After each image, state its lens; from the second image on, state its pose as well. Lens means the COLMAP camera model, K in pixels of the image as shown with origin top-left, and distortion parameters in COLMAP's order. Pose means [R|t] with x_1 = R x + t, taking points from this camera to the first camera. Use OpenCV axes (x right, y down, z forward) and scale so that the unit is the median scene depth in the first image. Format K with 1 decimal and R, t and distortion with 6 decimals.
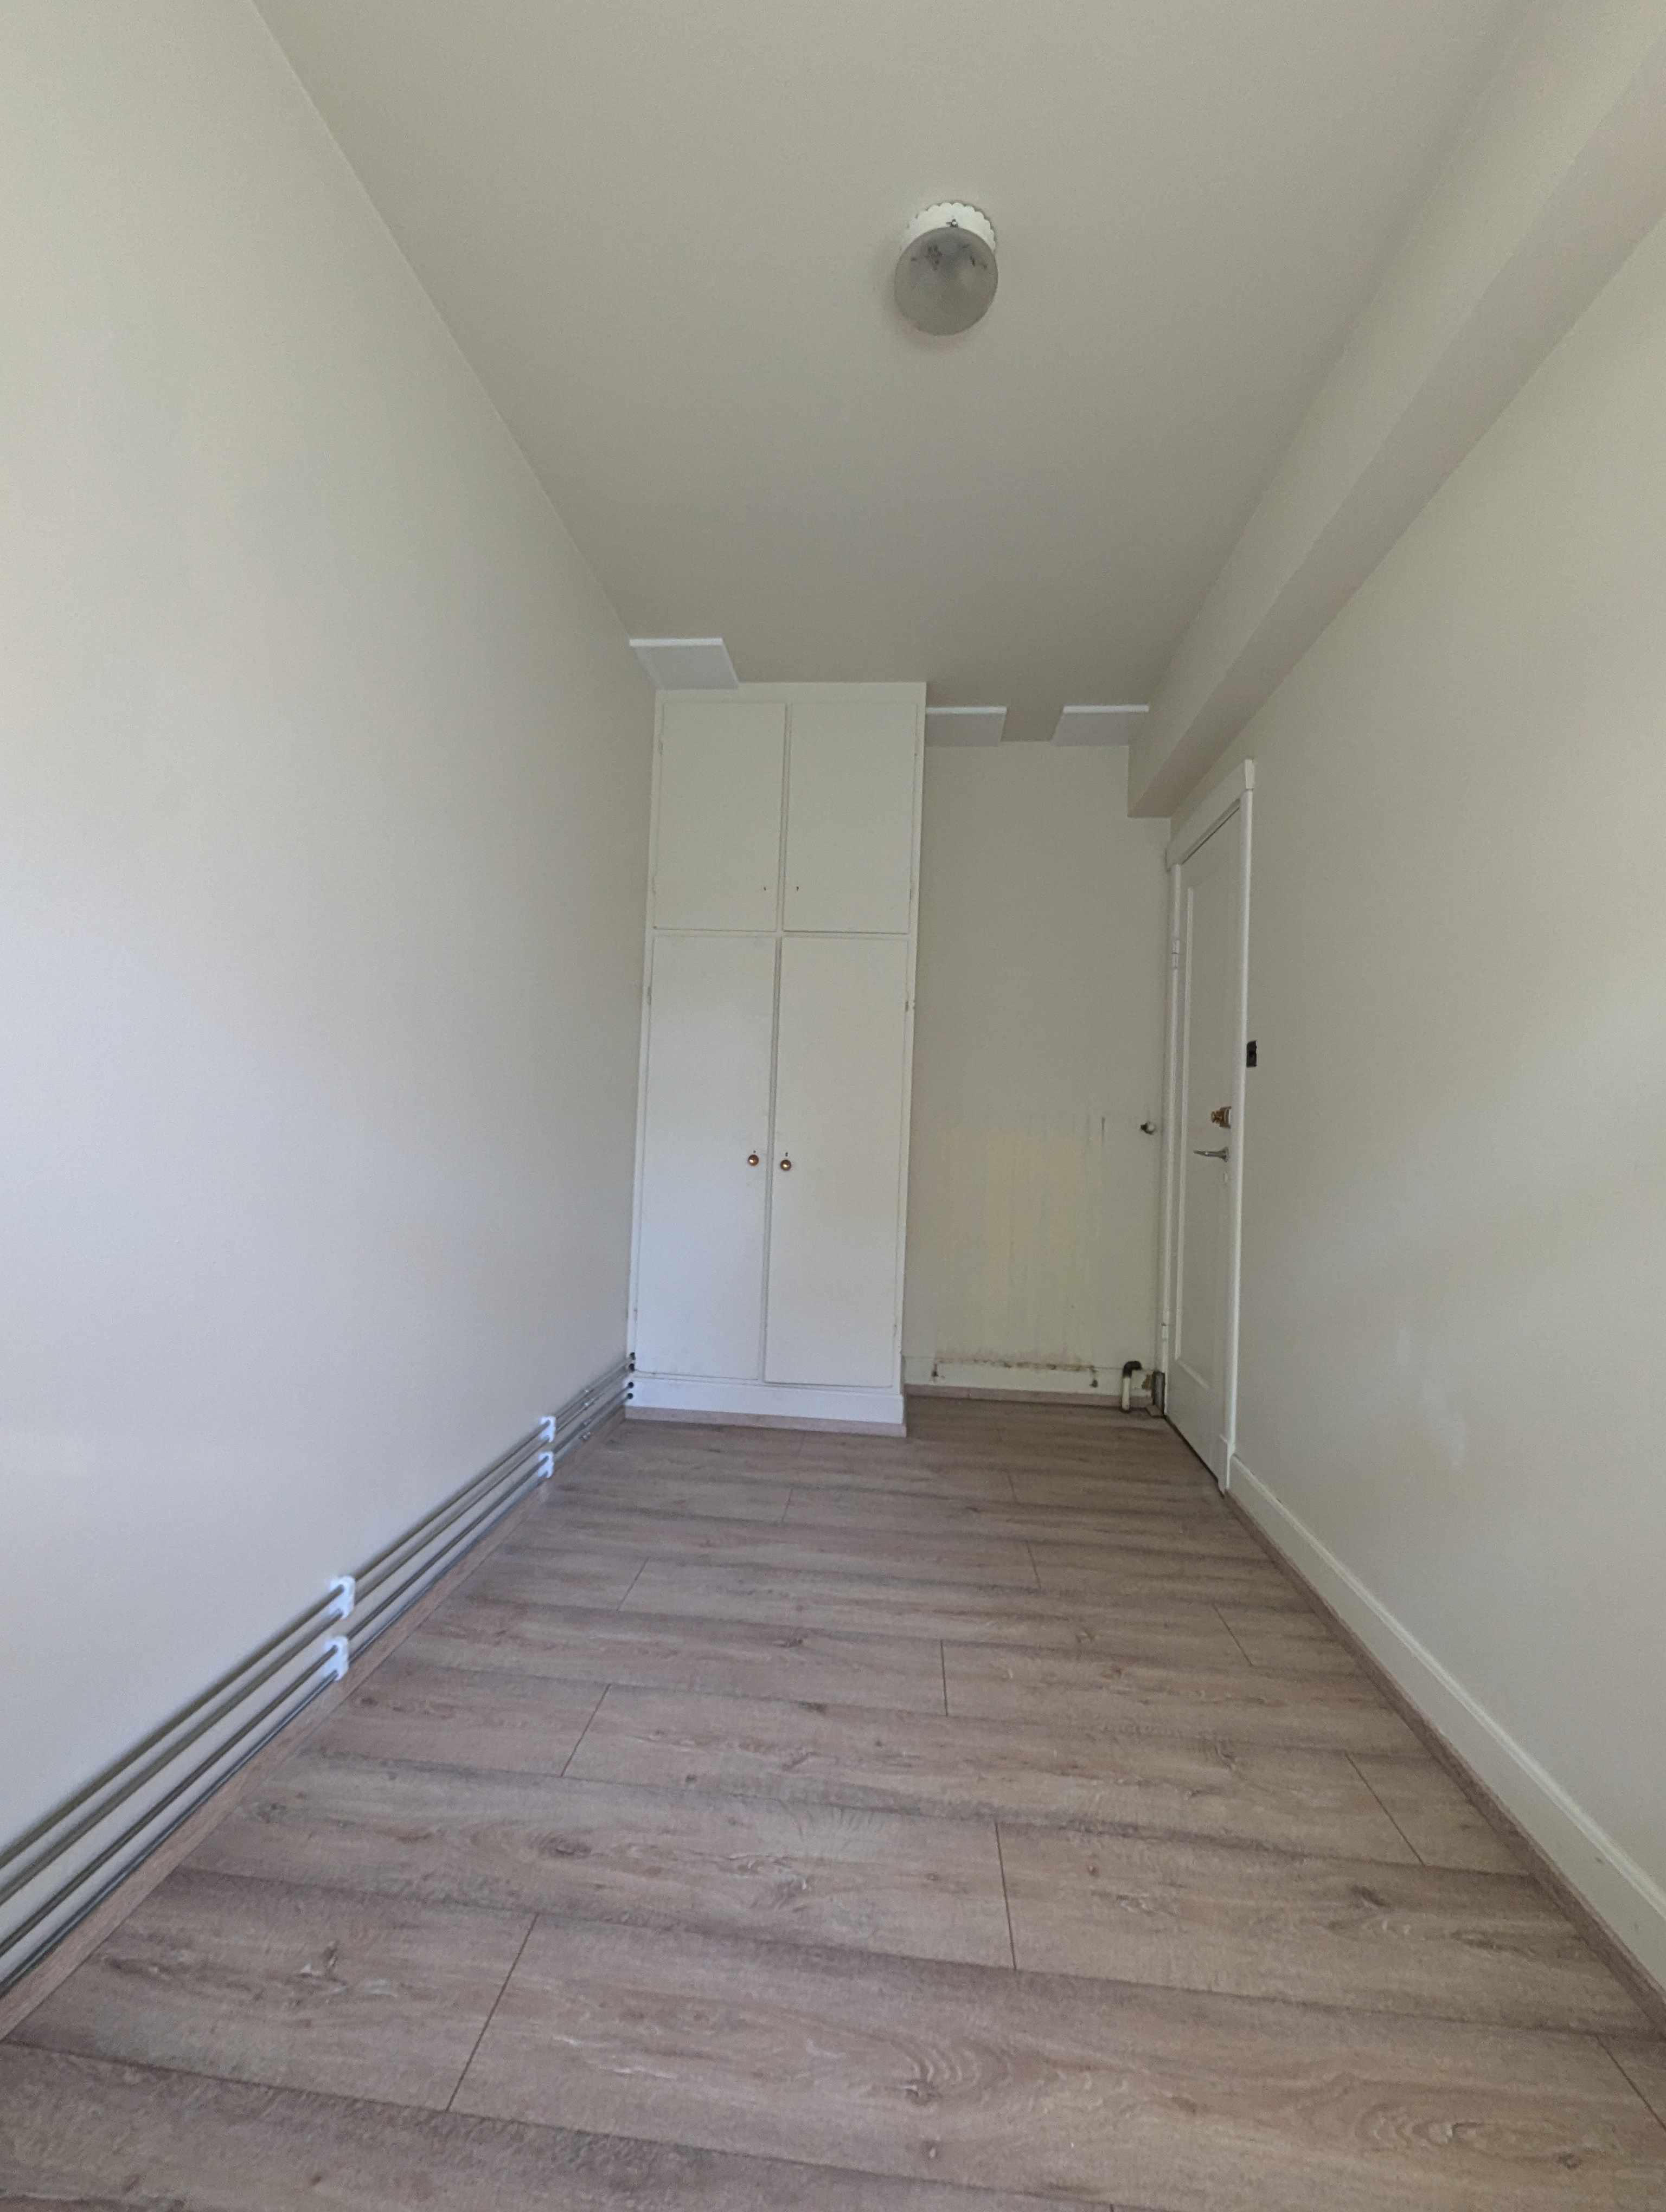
lens RADIAL K [[890.5, 0, 833.4], [0, 890.5, 1102.8], [0, 0, 1]] dist [-0.001389, -0.000104]
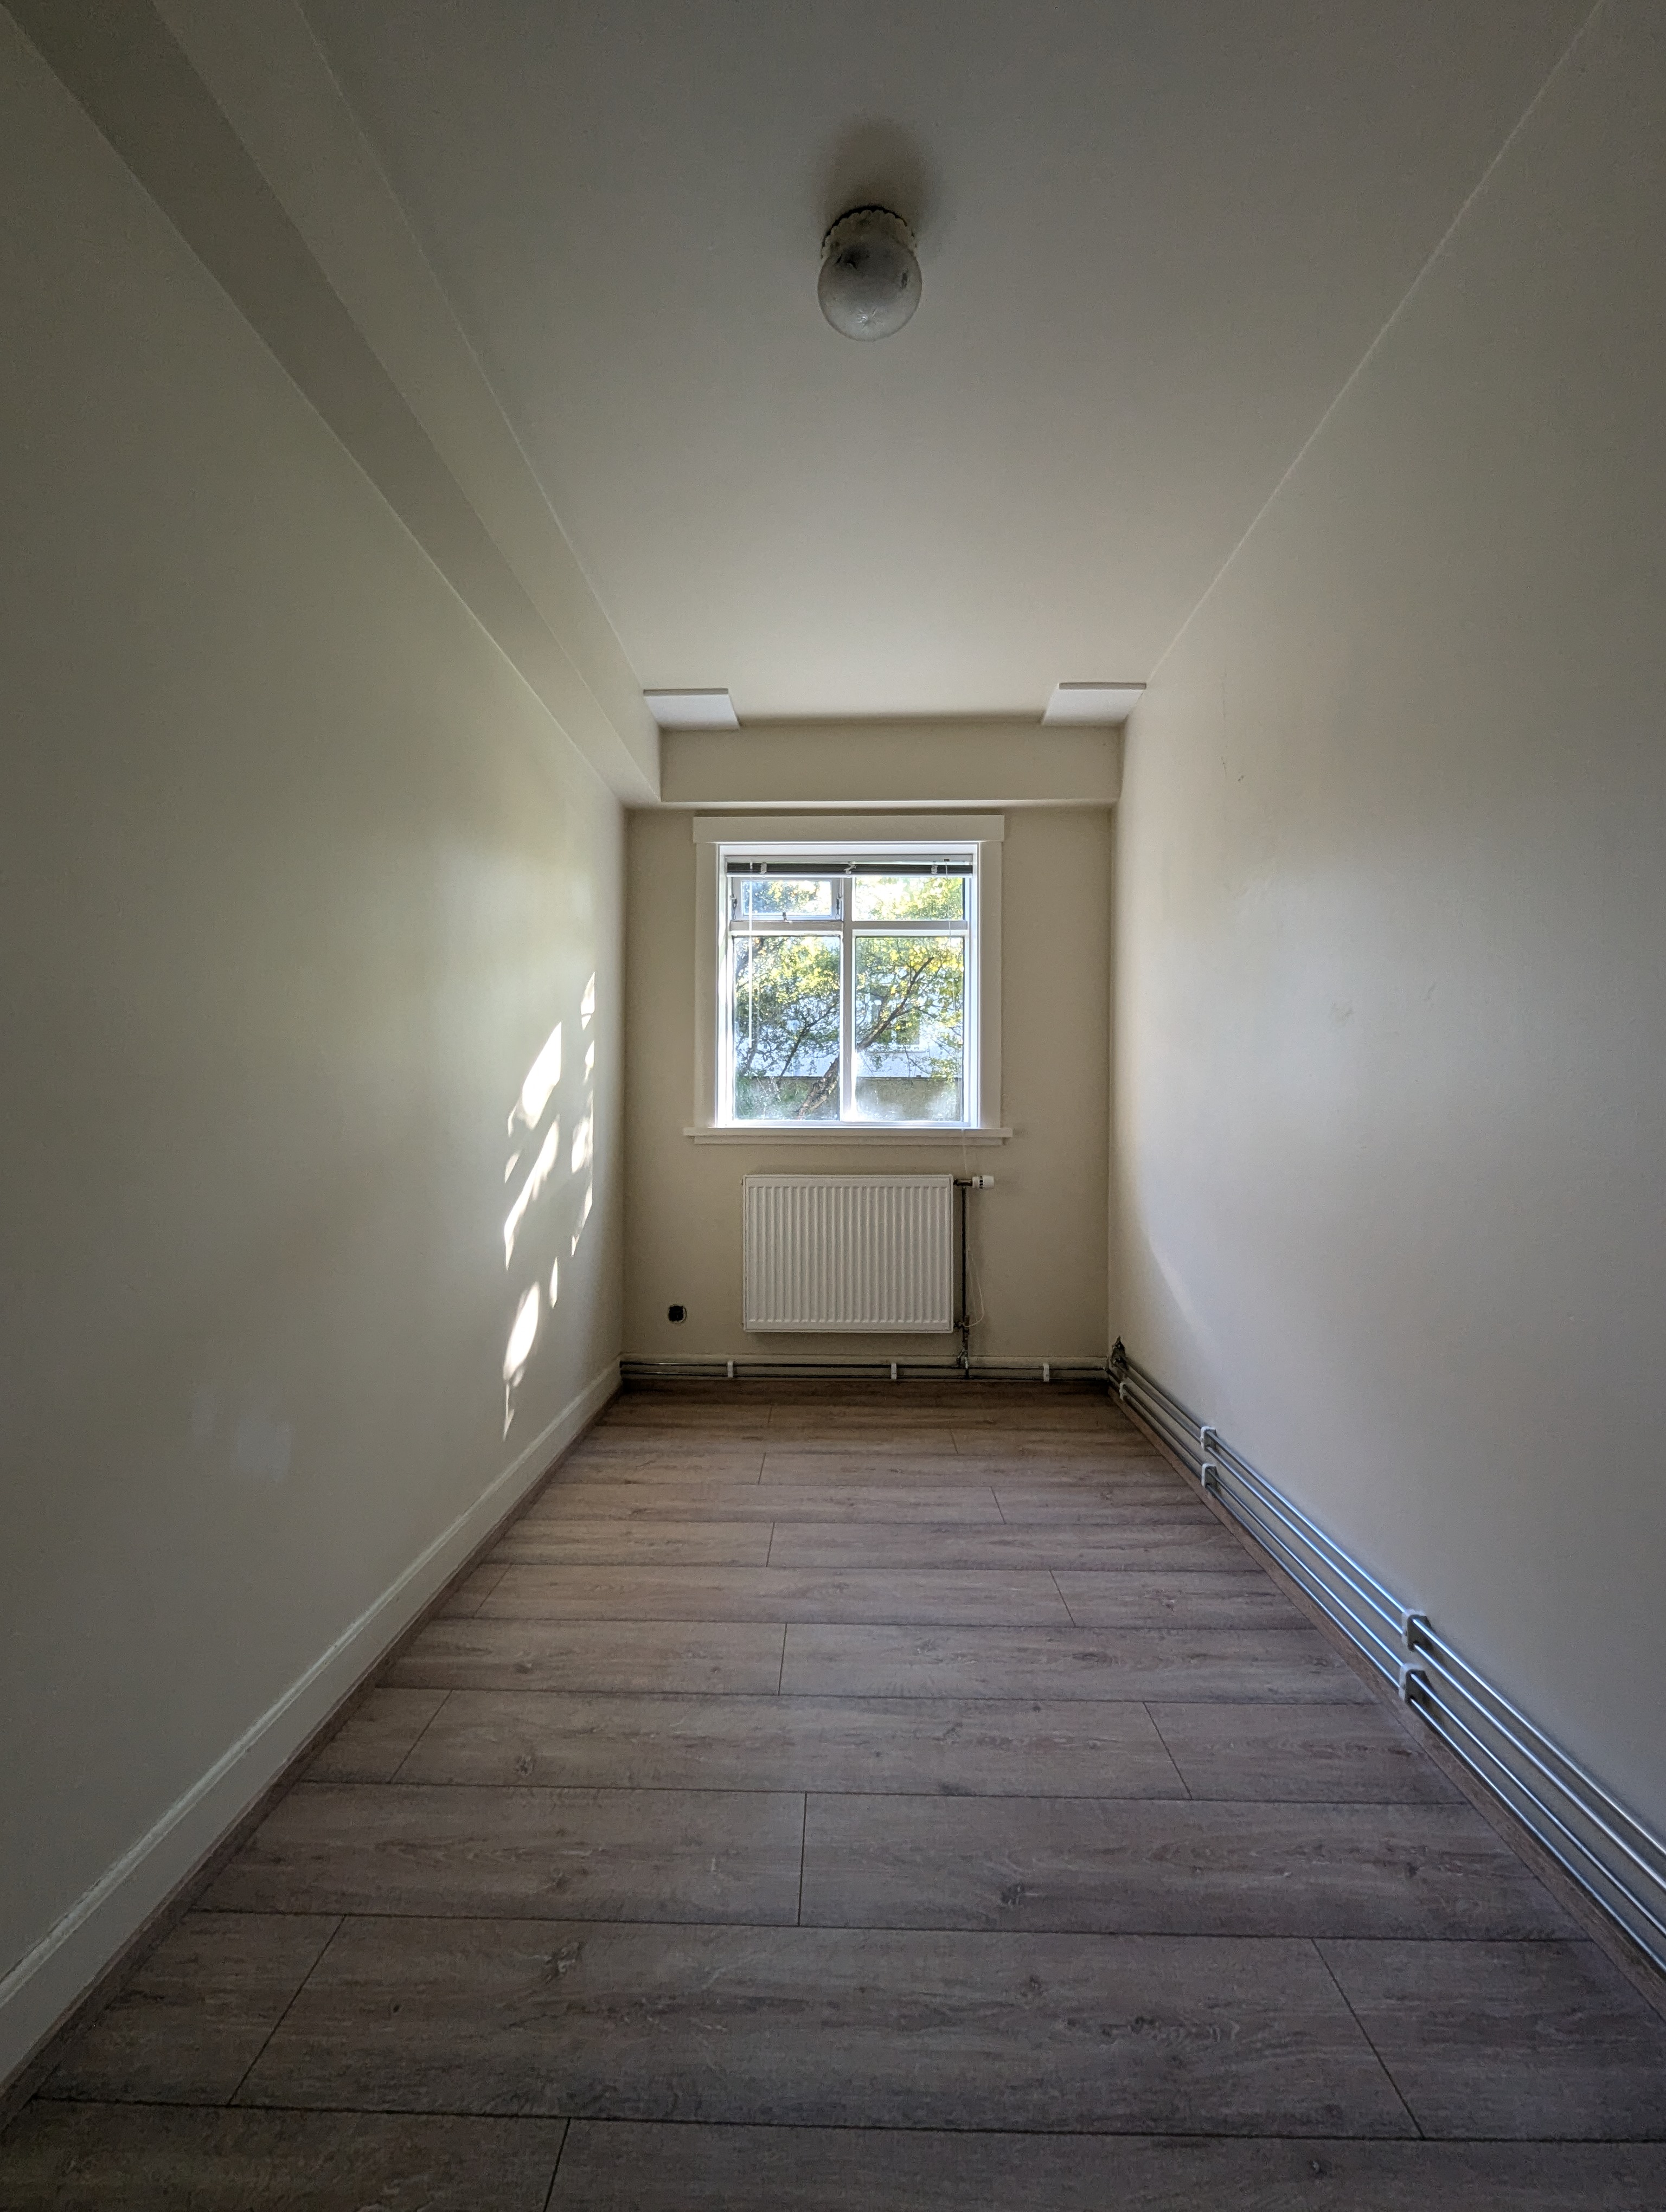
lens RADIAL K [[890.5, 0, 838.7], [0, 890.5, 1095.7], [0, 0, 1]] dist [-0.001389, -0.000104]
pose [[-0.996450, -0.044132, -0.071696, 0.209664], [-0.041217, 0.998282, -0.041642, 0.021979], [0.073410, -0.038539, -0.996557, 2.122654]]
